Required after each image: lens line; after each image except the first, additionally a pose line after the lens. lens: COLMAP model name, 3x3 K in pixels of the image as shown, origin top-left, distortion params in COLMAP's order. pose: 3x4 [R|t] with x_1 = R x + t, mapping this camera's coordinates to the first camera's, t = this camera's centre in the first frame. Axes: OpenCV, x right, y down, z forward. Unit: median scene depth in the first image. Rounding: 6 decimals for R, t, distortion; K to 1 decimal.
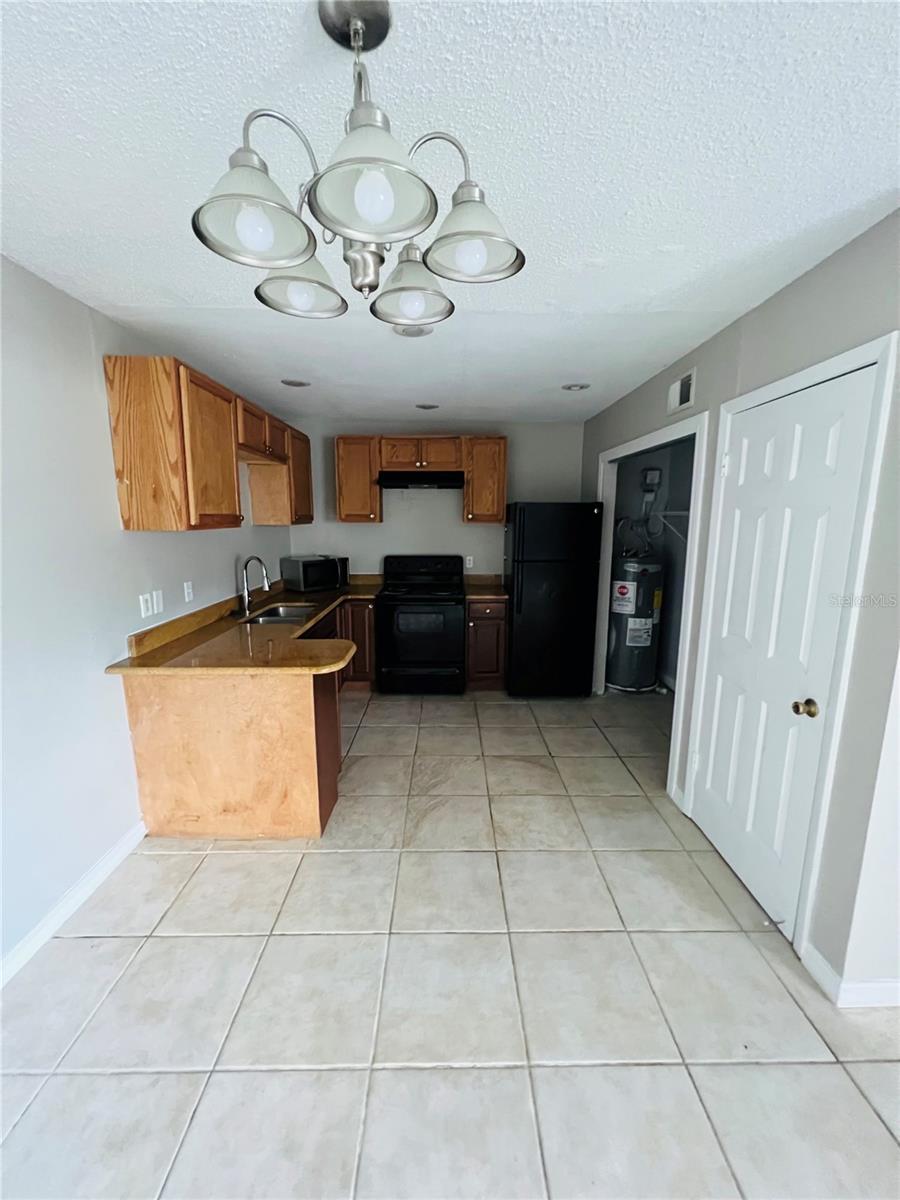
lens RADIAL K [[481.9, 0, 451.7], [0, 481.9, 599.8], [0, 0, 1]] dist [0.008655, 0.000236]
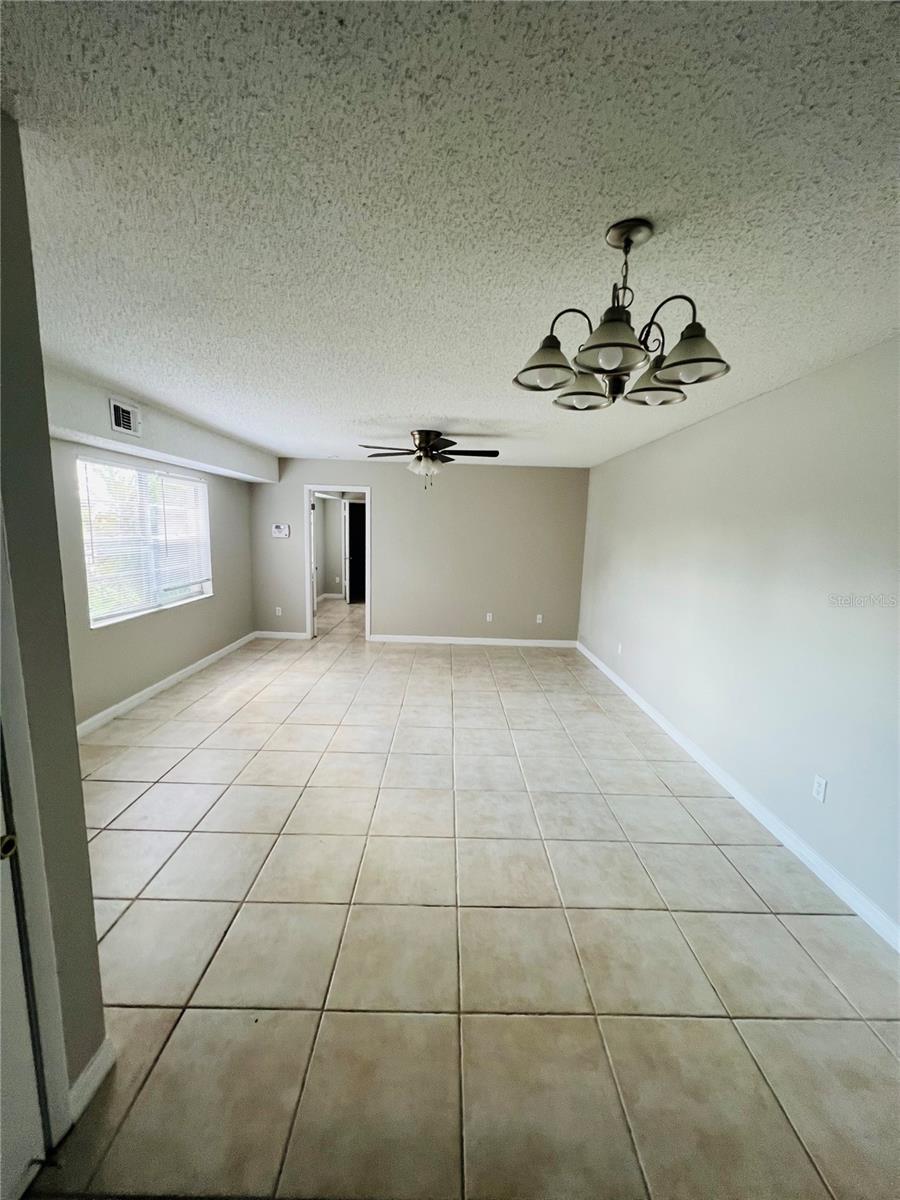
lens RADIAL K [[481.9, 0, 450.3], [0, 481.9, 599.9], [0, 0, 1]] dist [0.008655, 0.000236]
pose [[-0.999359, -0.033824, 0.011768, 0.202915], [-0.028524, 0.950461, 0.309531, -0.335163], [-0.021655, 0.308997, -0.950817, 1.815754]]
